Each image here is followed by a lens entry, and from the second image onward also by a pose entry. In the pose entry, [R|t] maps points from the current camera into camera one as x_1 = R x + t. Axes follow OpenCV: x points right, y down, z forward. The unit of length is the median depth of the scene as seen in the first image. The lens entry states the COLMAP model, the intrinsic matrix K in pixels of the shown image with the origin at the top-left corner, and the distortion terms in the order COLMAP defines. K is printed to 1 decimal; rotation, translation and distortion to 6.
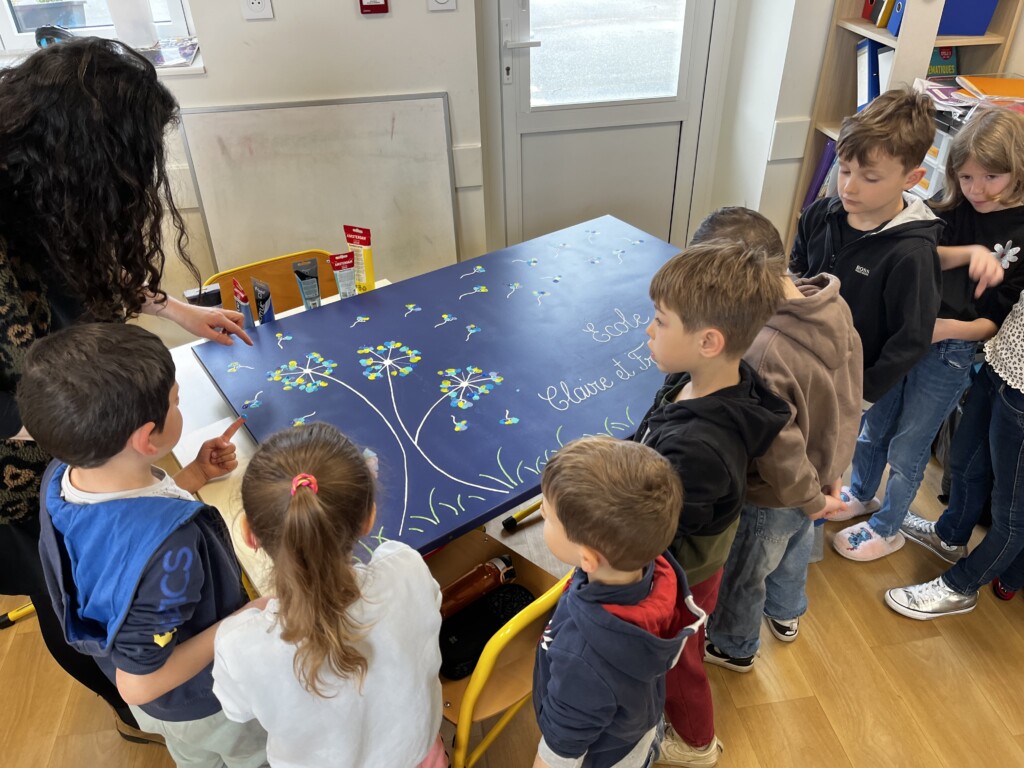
lens RADIAL K [[783.3, 0, 515.0], [0, 783.3, 382.6], [0, 0, 1]] dist [0.044783, -0.043017]
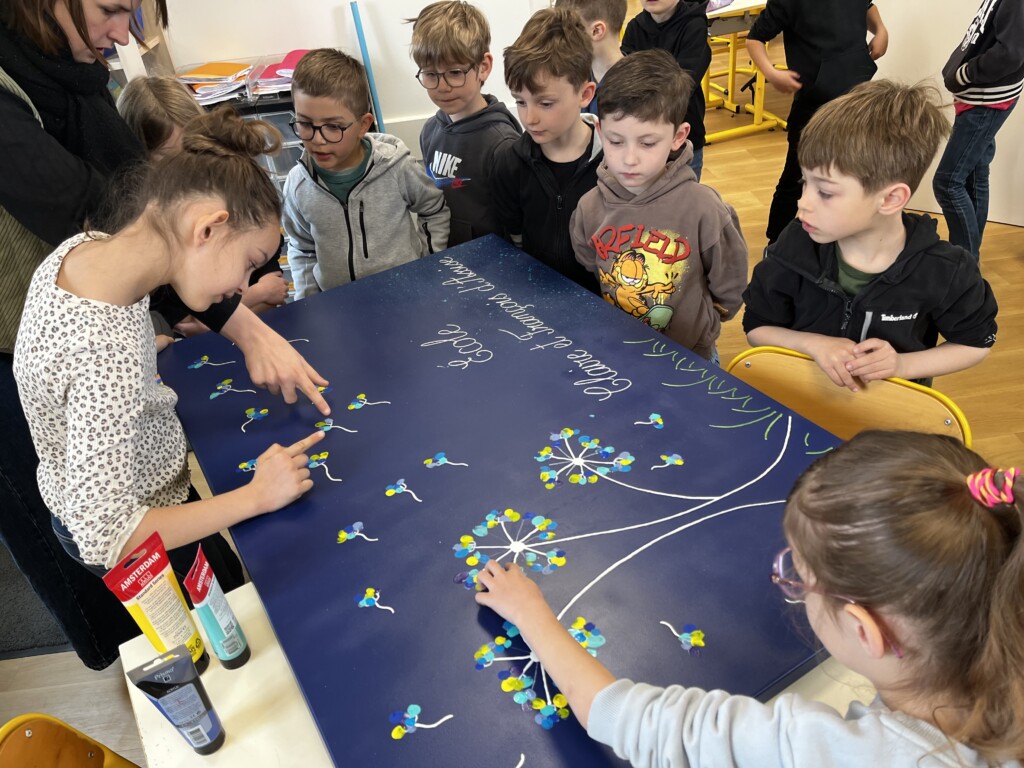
lens RADIAL K [[783.3, 0, 512.5], [0, 783.3, 384.5], [0, 0, 1]] dist [0.044783, -0.043017]
pose [[0.058344, -0.546009, 0.835745, -0.615983], [0.655526, 0.652349, 0.380430, -0.347977], [-0.752915, 0.525657, 0.395984, 0.729545]]
